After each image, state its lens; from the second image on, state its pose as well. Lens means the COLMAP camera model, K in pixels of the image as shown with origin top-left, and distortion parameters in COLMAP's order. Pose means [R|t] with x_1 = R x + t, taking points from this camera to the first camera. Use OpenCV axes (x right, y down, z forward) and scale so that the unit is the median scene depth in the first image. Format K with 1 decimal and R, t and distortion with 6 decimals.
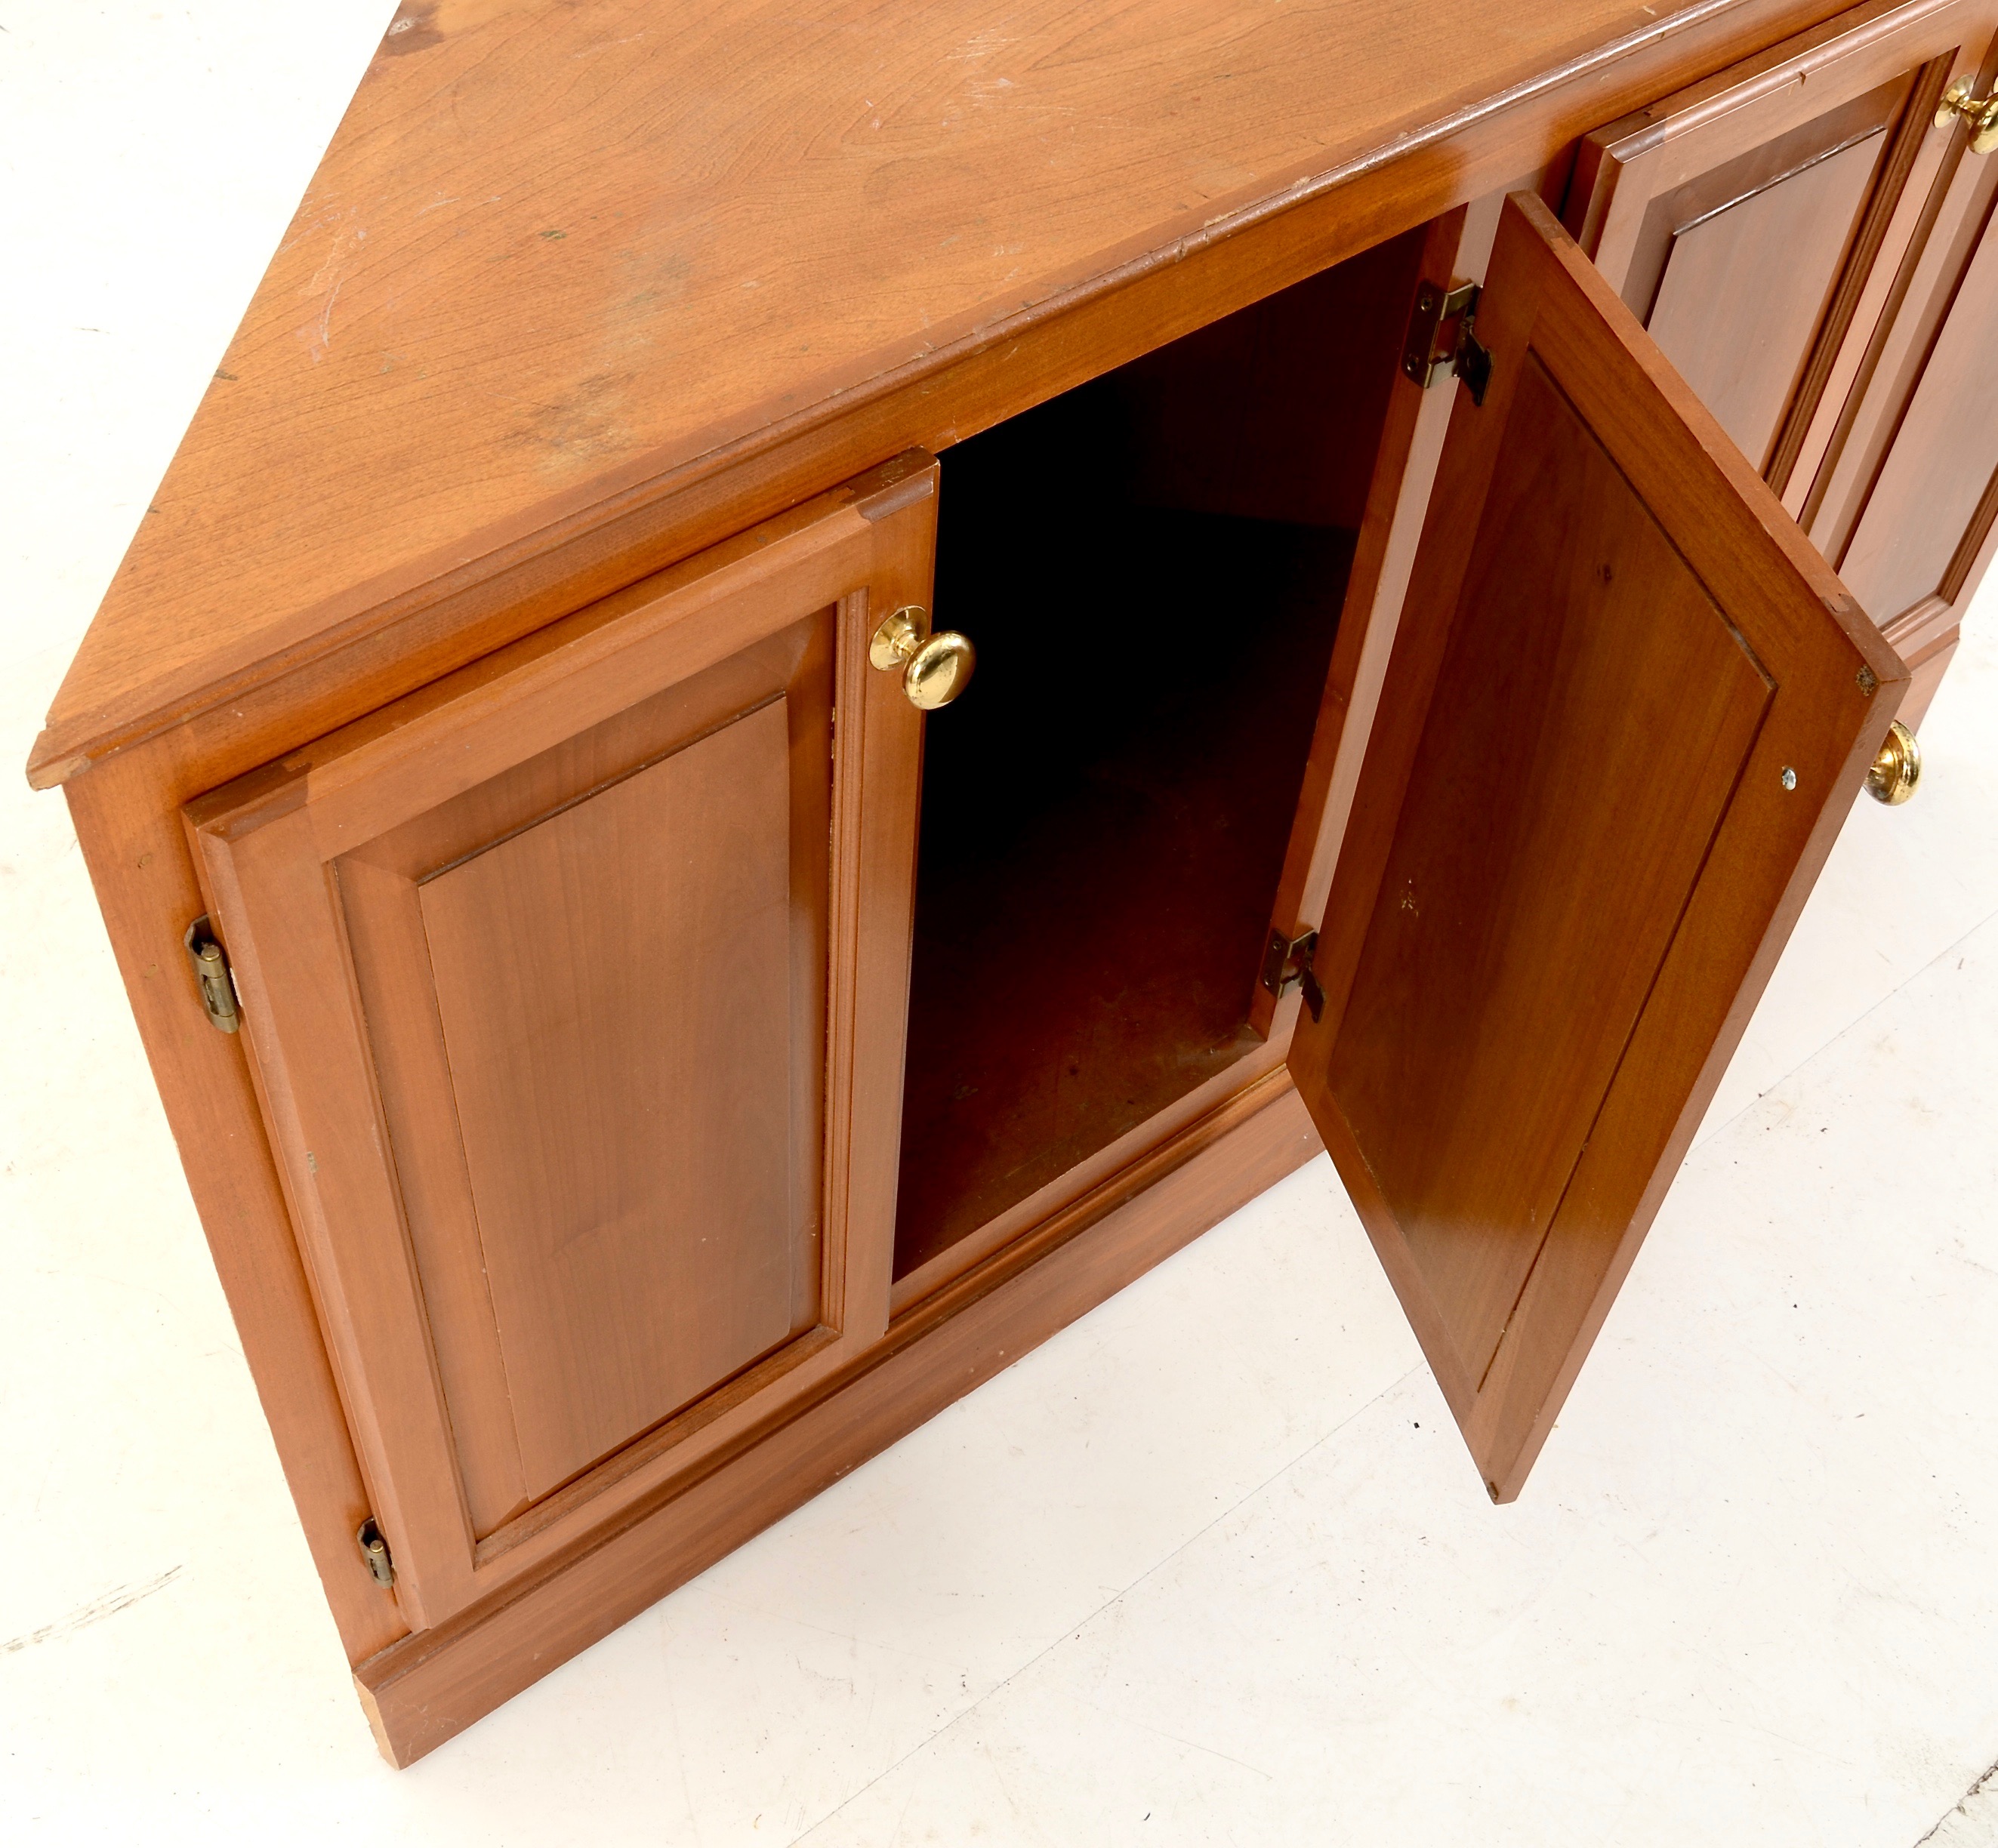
lens RADIAL K [[2471.5, 0, 999.0], [0, 2471.5, 924.0], [0, 0, 1]] dist [-0.062687, 0.018873]
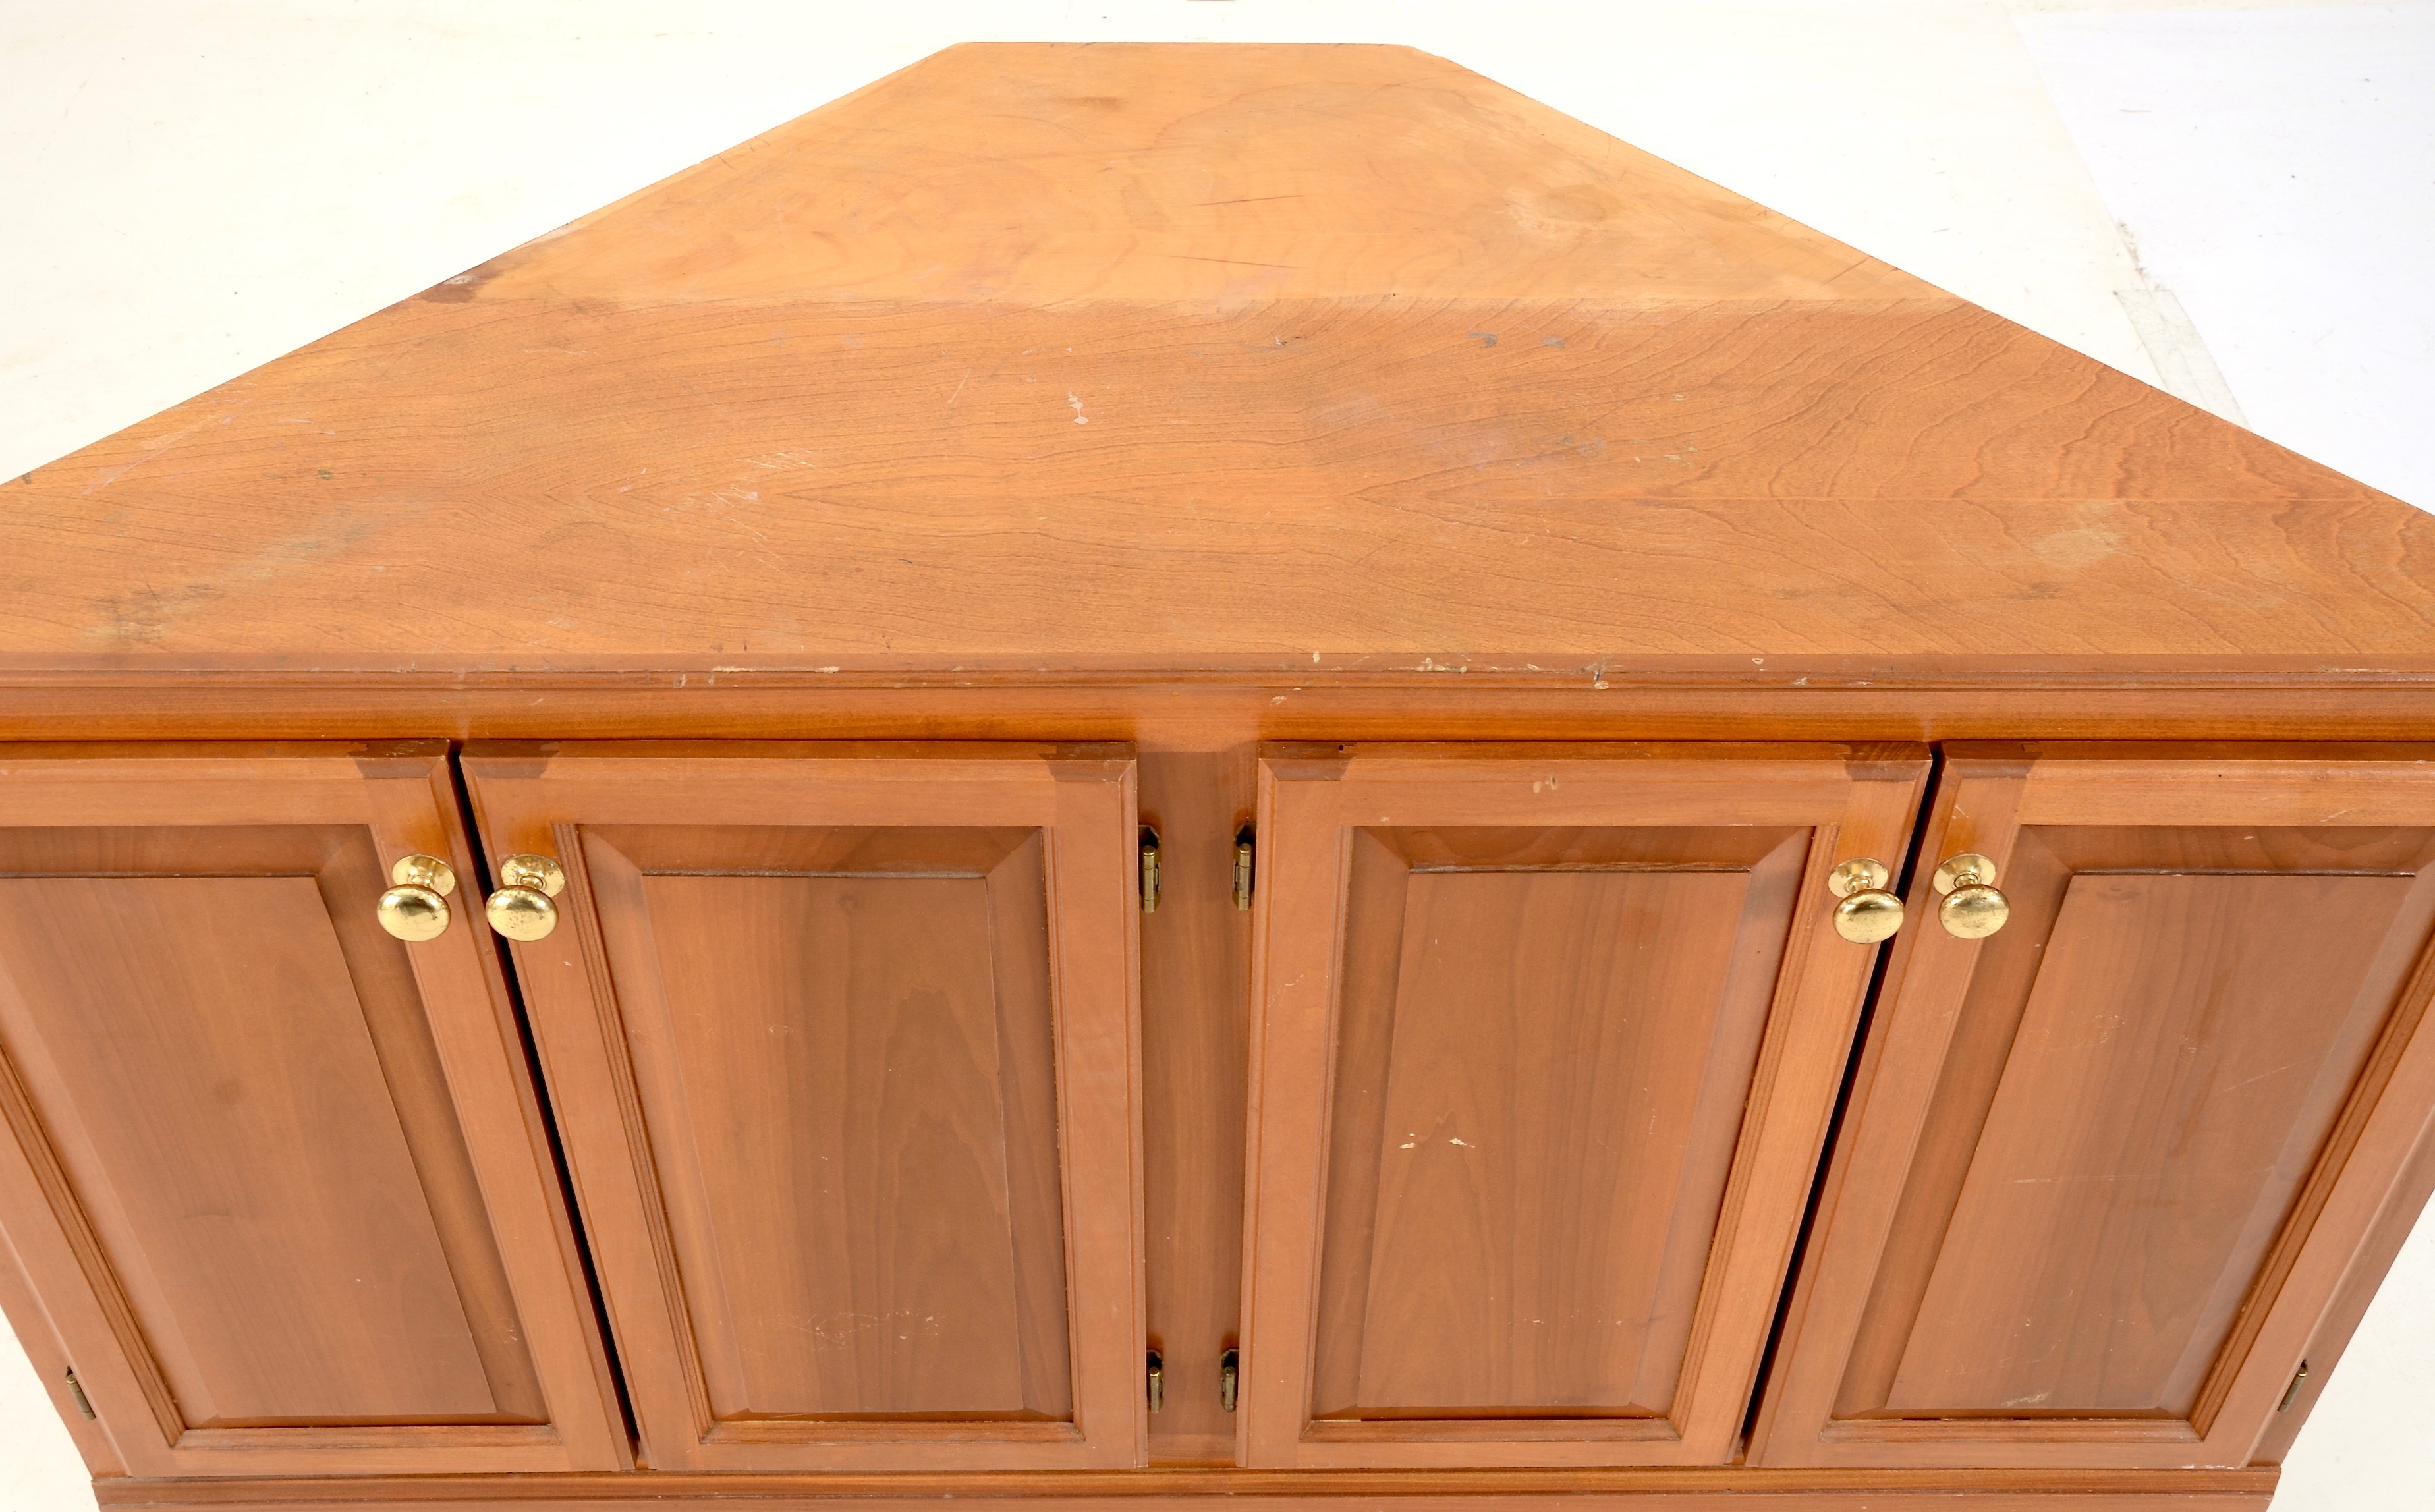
lens RADIAL K [[2649.0, 0, 1217.5], [0, 2649.0, 756.0], [0, 0, 1]] dist [-0.127211, 0.472706]
pose [[0.801412, 0.409260, -0.436170, 0.858596], [-0.459777, 0.887959, -0.011611, -0.352465], [0.382549, 0.209846, 0.899789, -0.024190]]
